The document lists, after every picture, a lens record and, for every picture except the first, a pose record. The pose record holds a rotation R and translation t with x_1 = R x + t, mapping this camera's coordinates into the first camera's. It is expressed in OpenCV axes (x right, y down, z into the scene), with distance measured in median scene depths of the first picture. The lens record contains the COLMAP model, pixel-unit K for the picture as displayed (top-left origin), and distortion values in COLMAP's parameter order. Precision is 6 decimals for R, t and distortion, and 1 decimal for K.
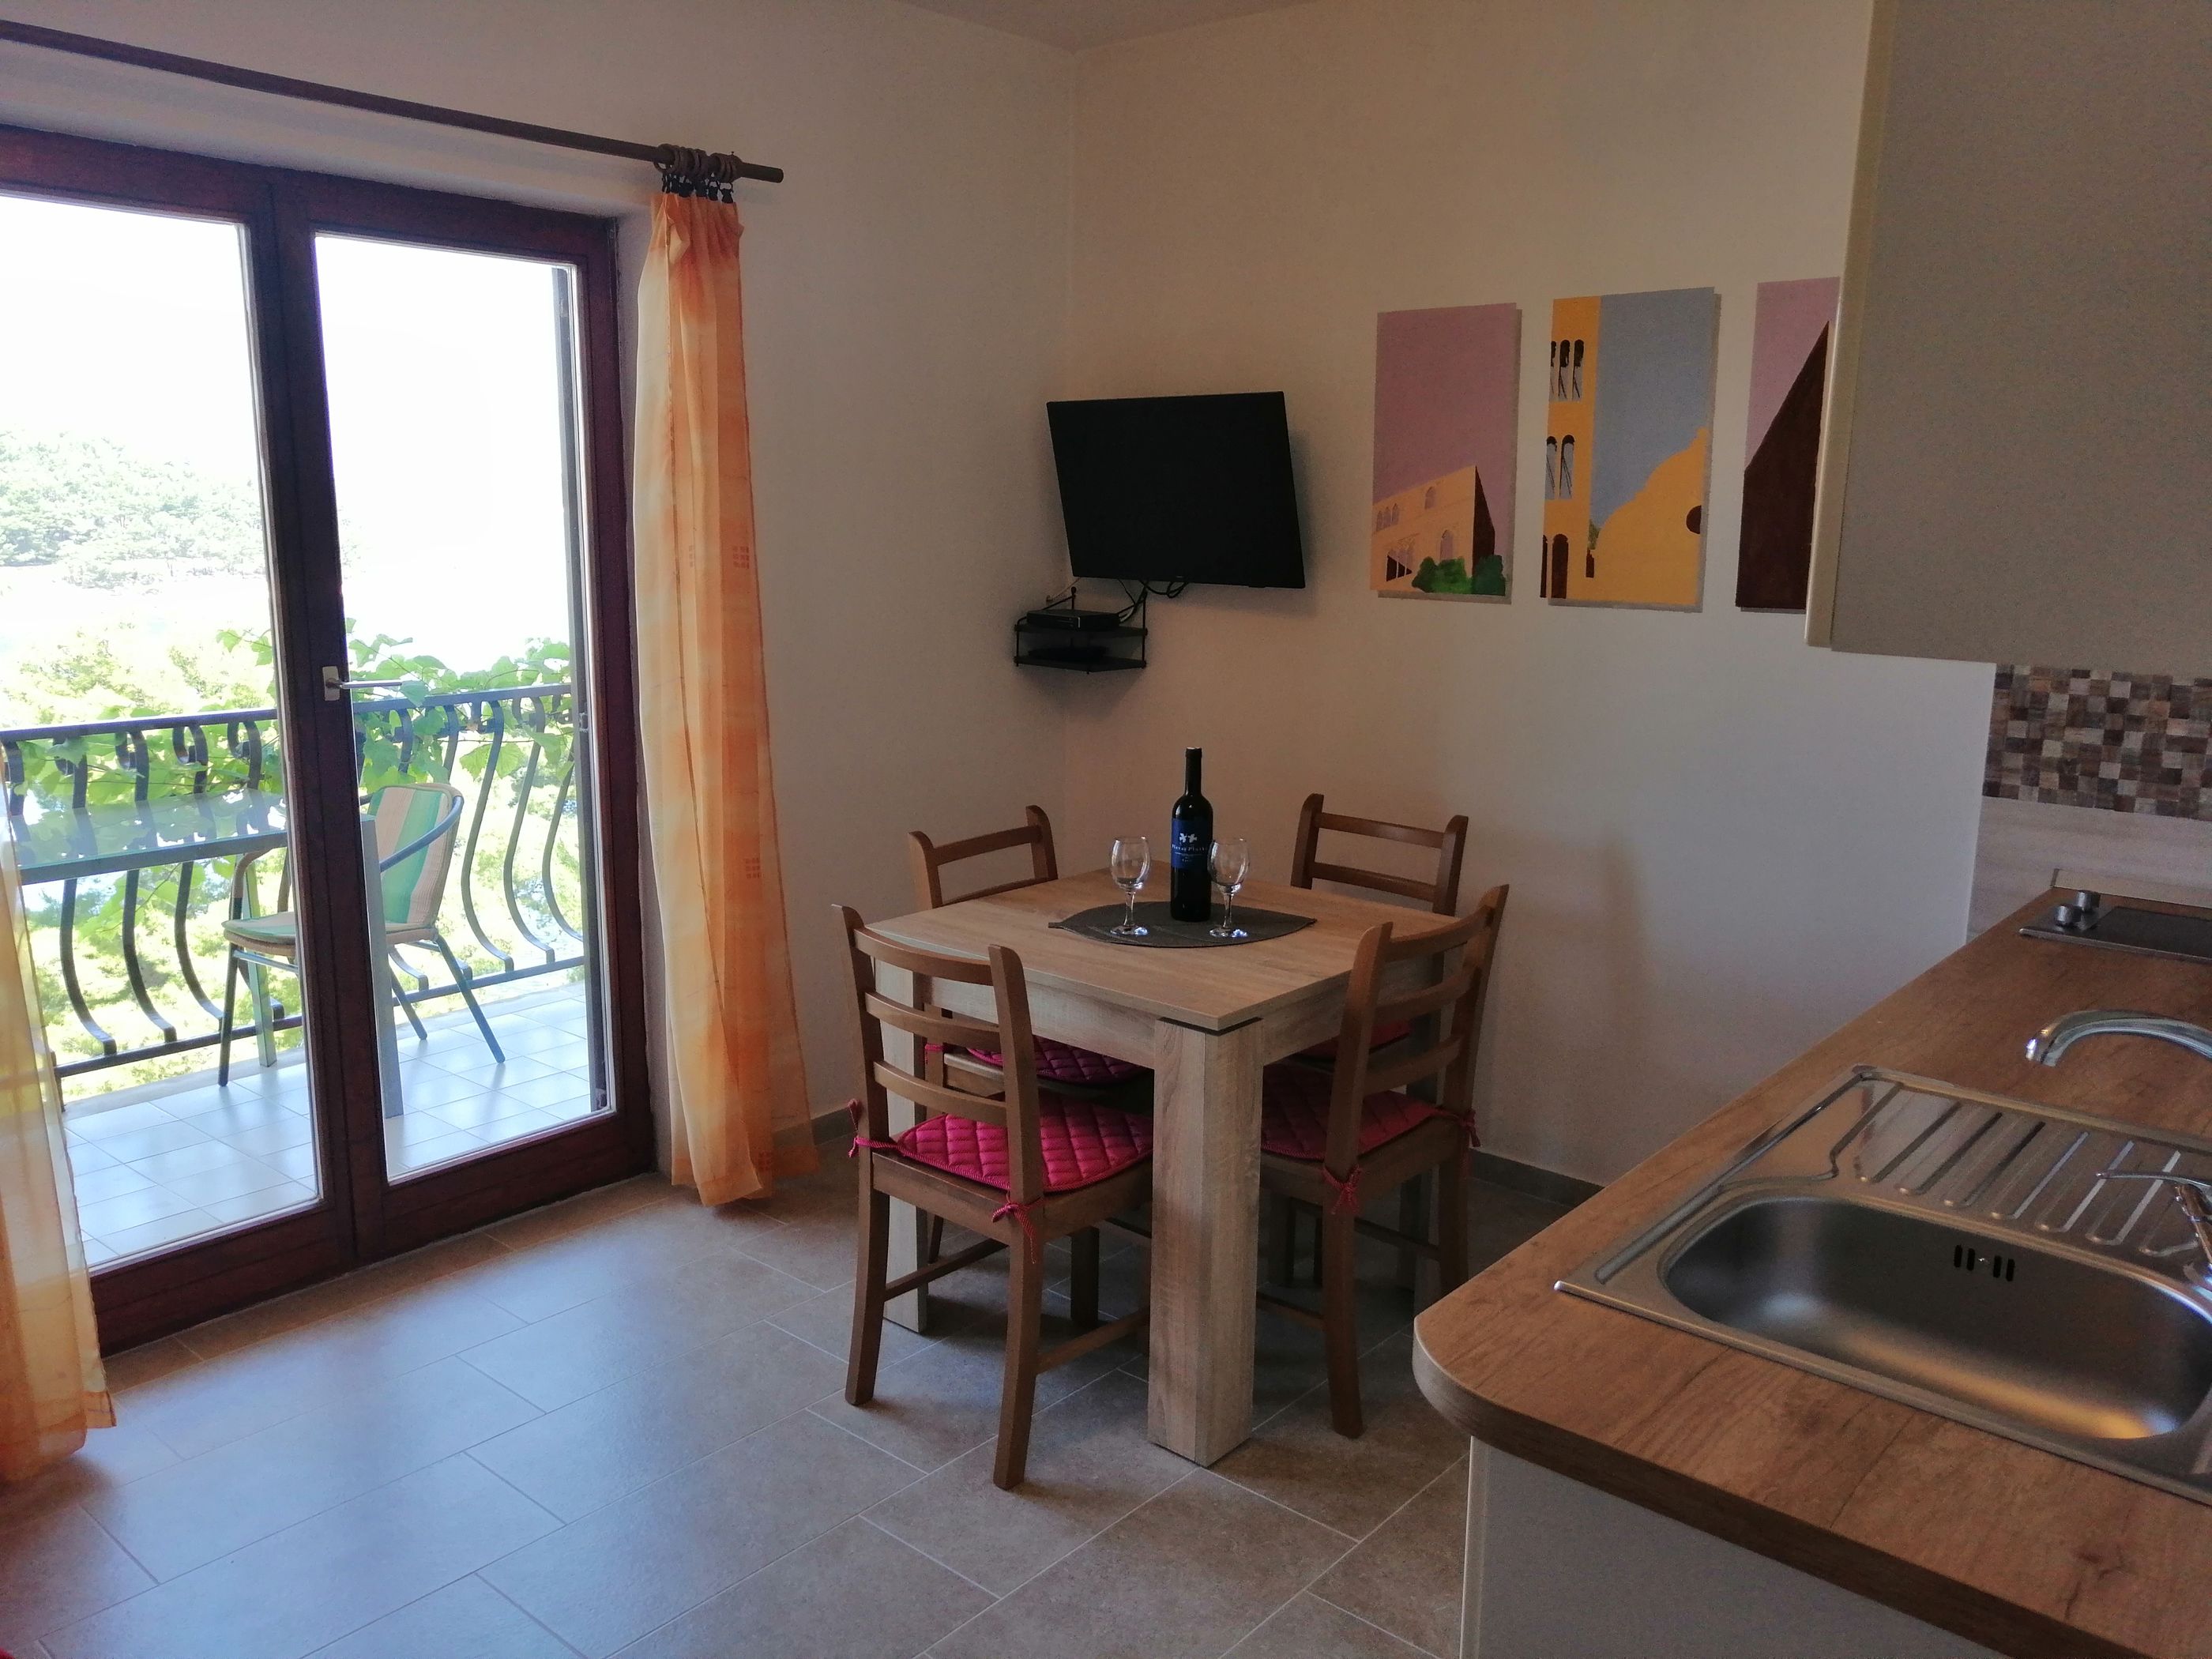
lens RADIAL K [[1717.5, 0, 1105.0], [0, 1717.5, 812.6], [0, 0, 1]] dist [-0.020870, 0.038644]
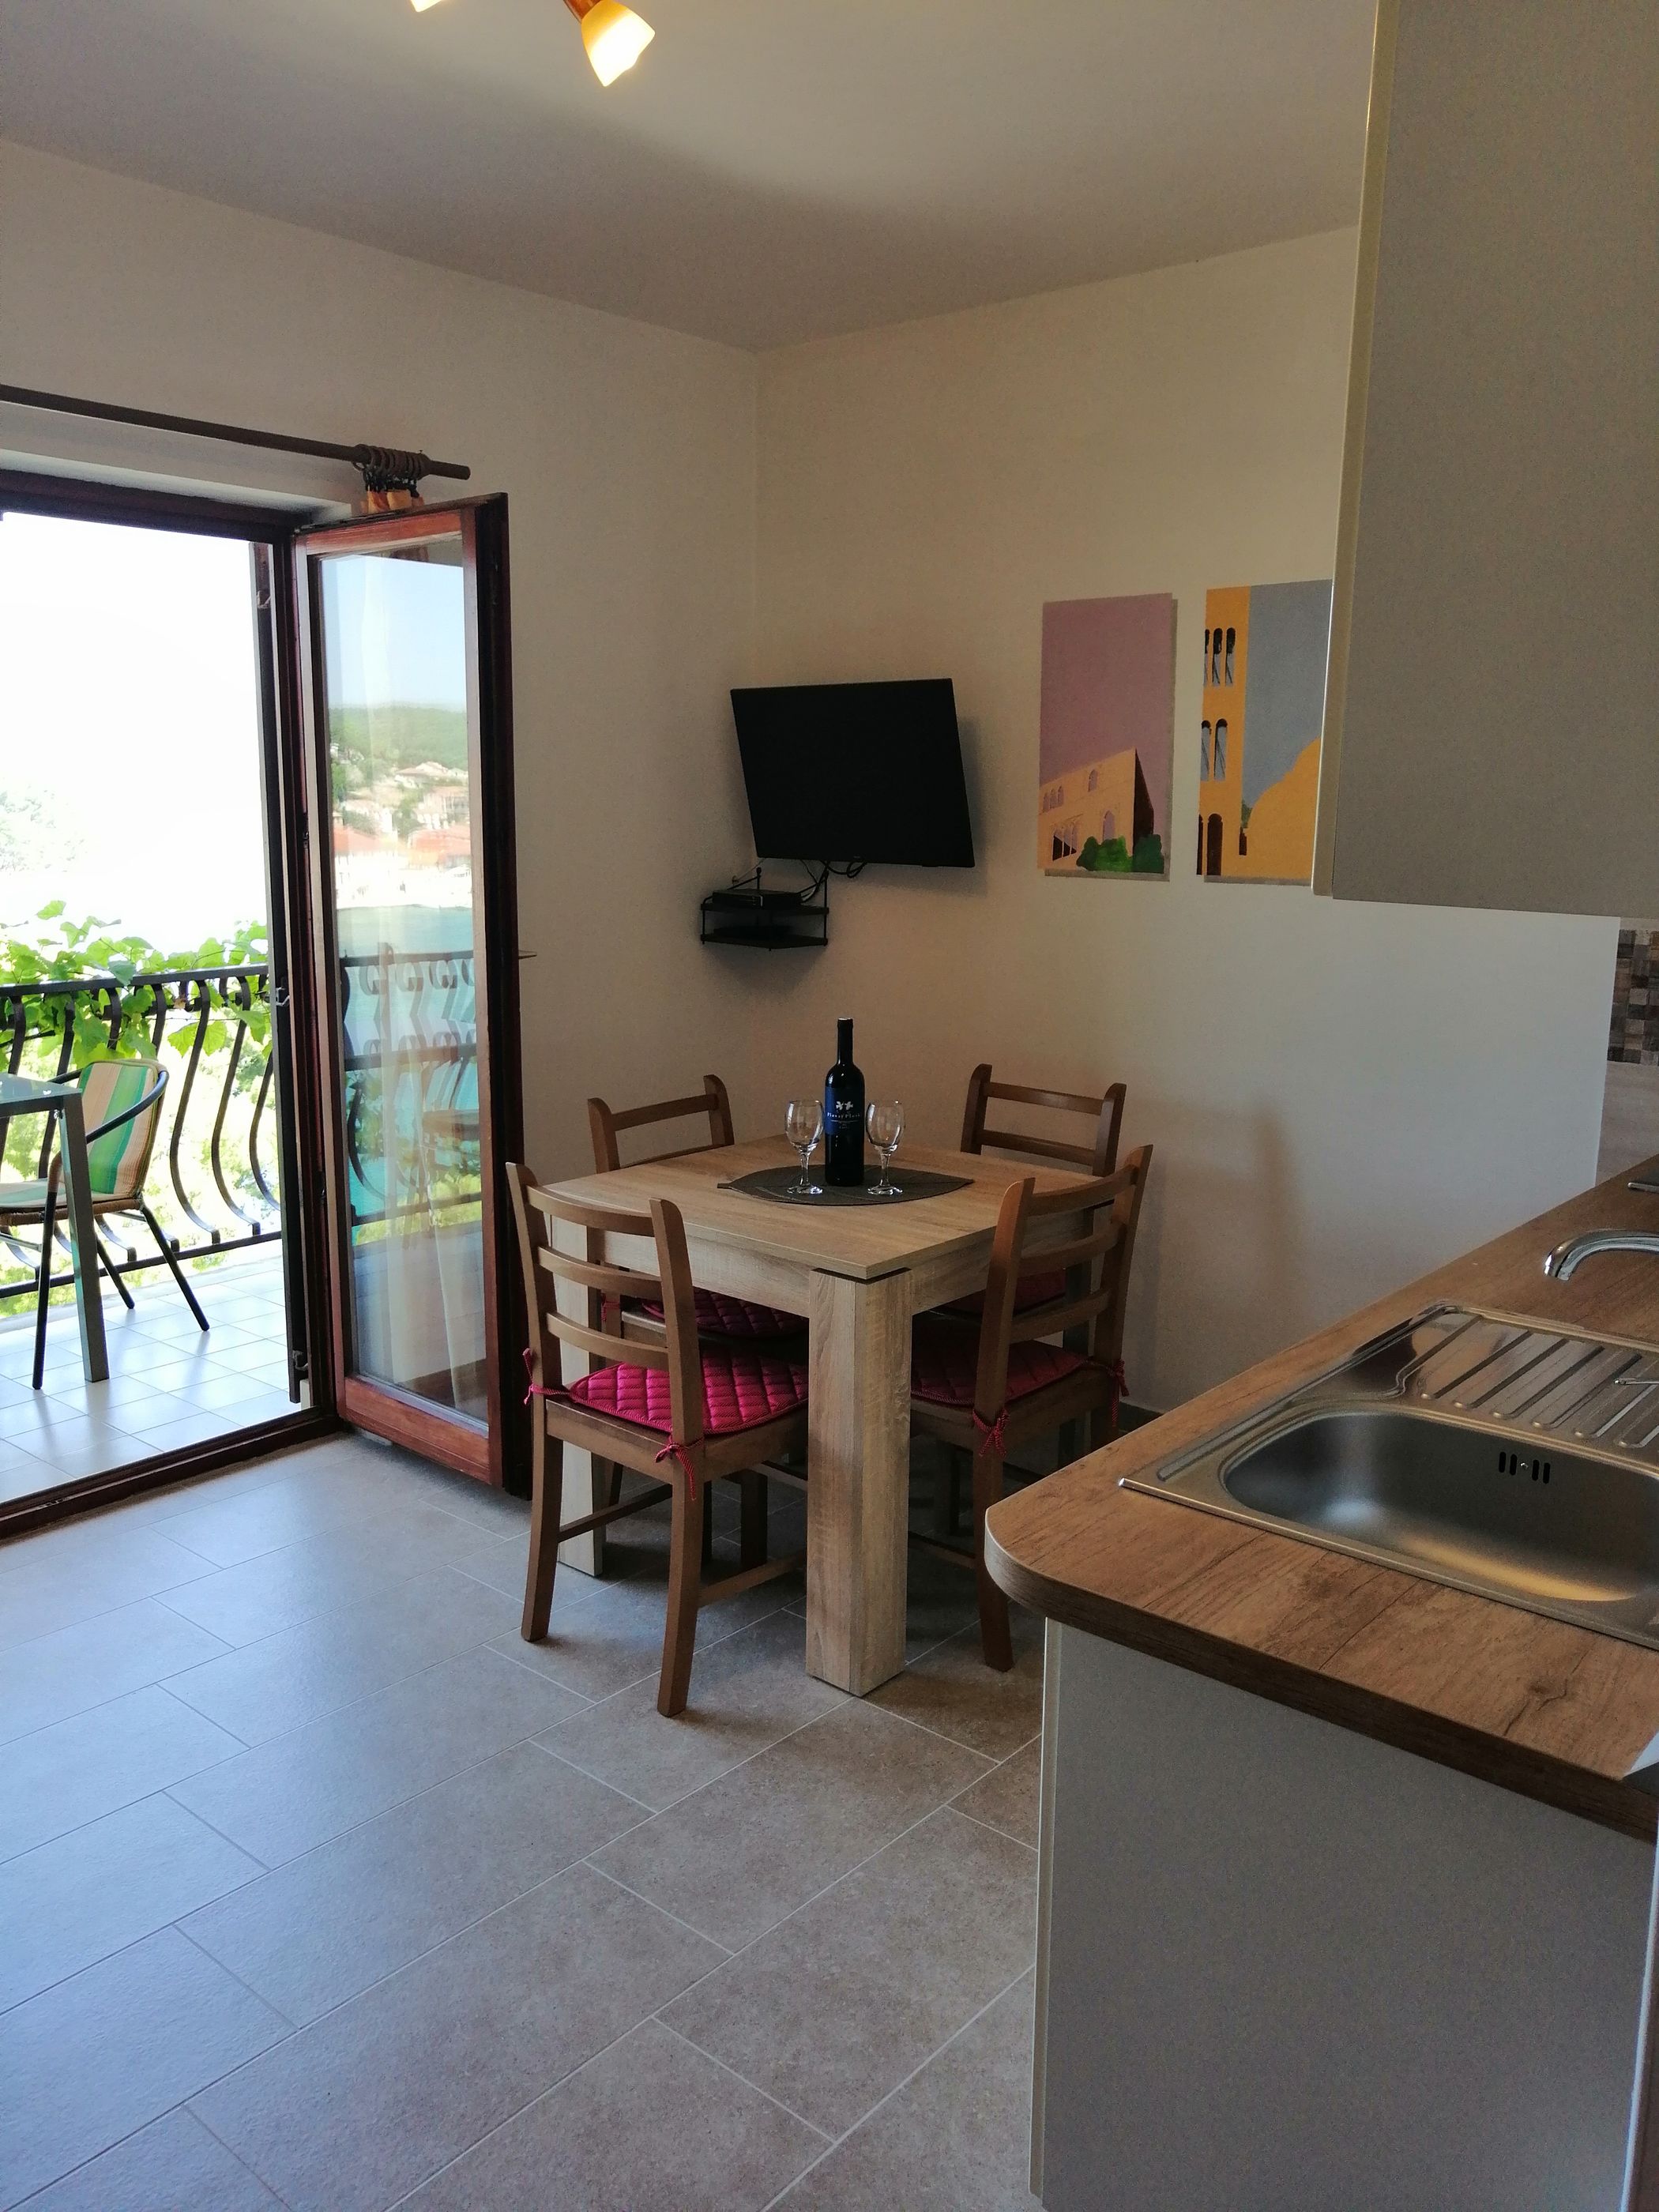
lens RADIAL K [[1717.5, 0, 830.8], [0, 1717.5, 1089.8], [0, 0, 1]] dist [-0.020870, 0.038644]
pose [[0.999998, -0.002088, -0.000702, 0.036074], [0.002082, 0.999965, -0.008047, 0.014939], [0.000718, 0.008045, 0.999967, -0.047698]]
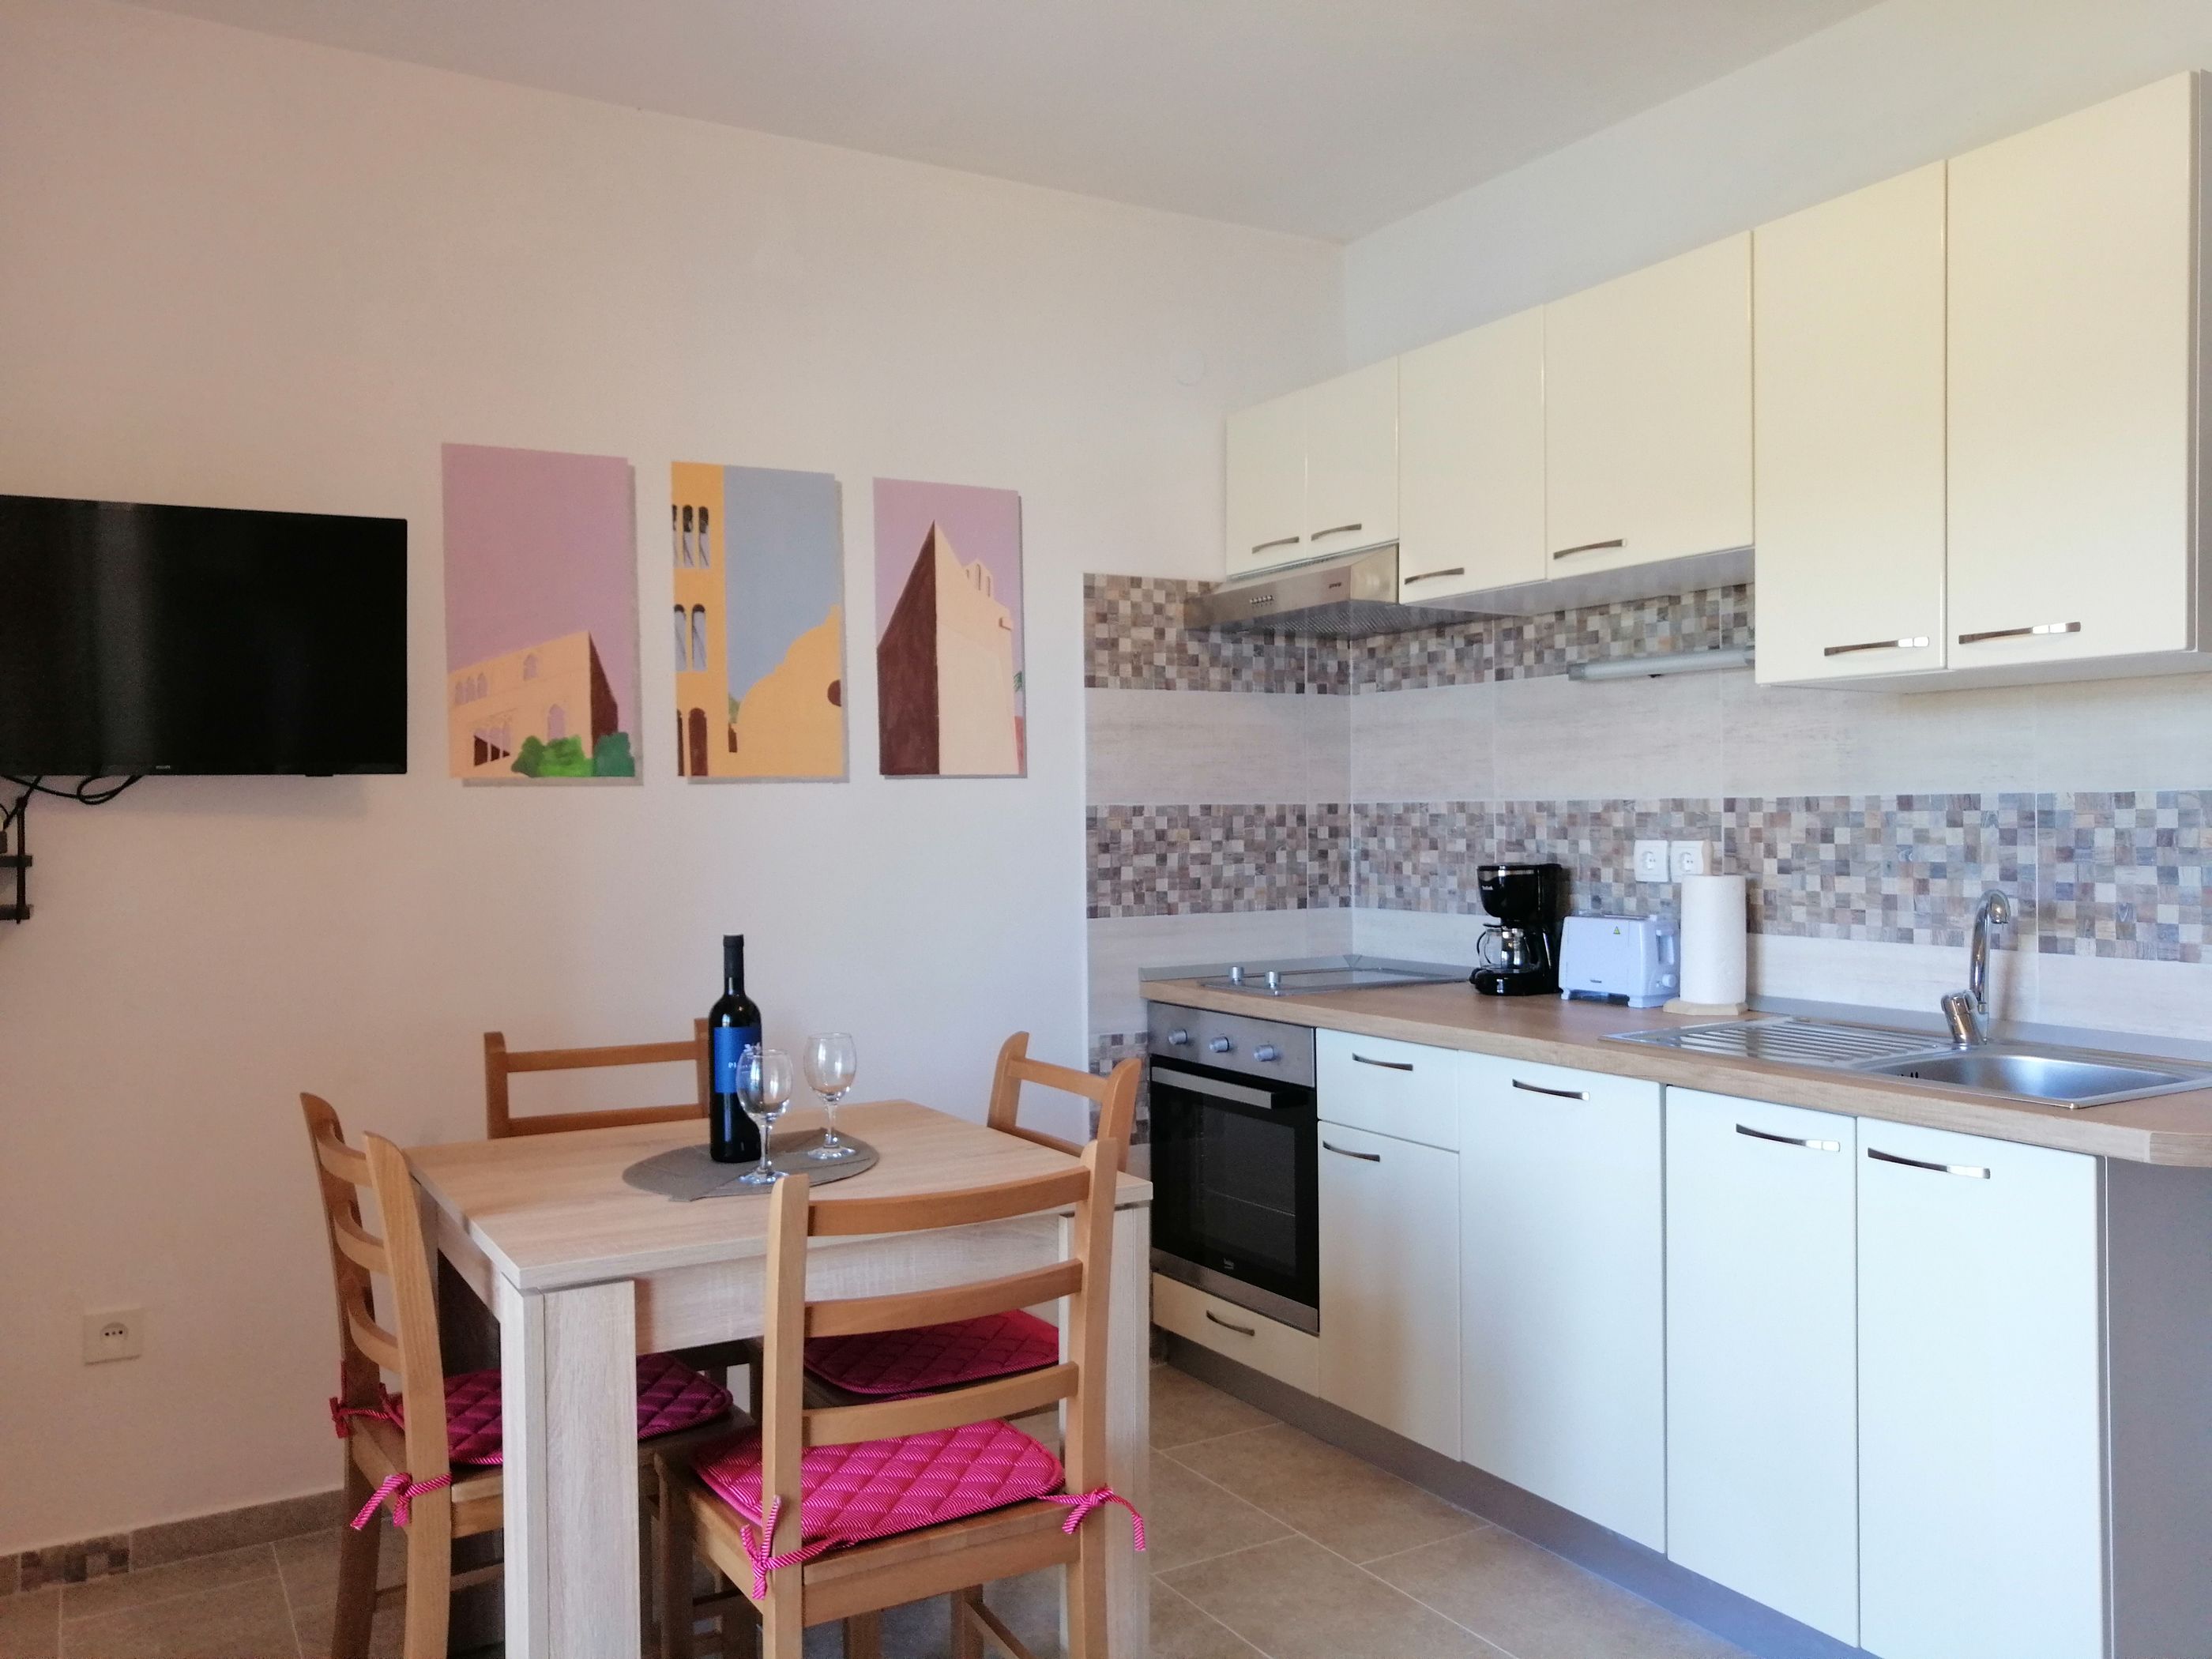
lens RADIAL K [[1717.5, 0, 1110.5], [0, 1717.5, 824.5], [0, 0, 1]] dist [-0.020870, 0.038644]
pose [[0.317144, -0.021591, 0.948132, -0.611290], [0.188783, 0.981171, -0.040804, -0.022019], [-0.929398, 0.191931, 0.315248, 0.567918]]
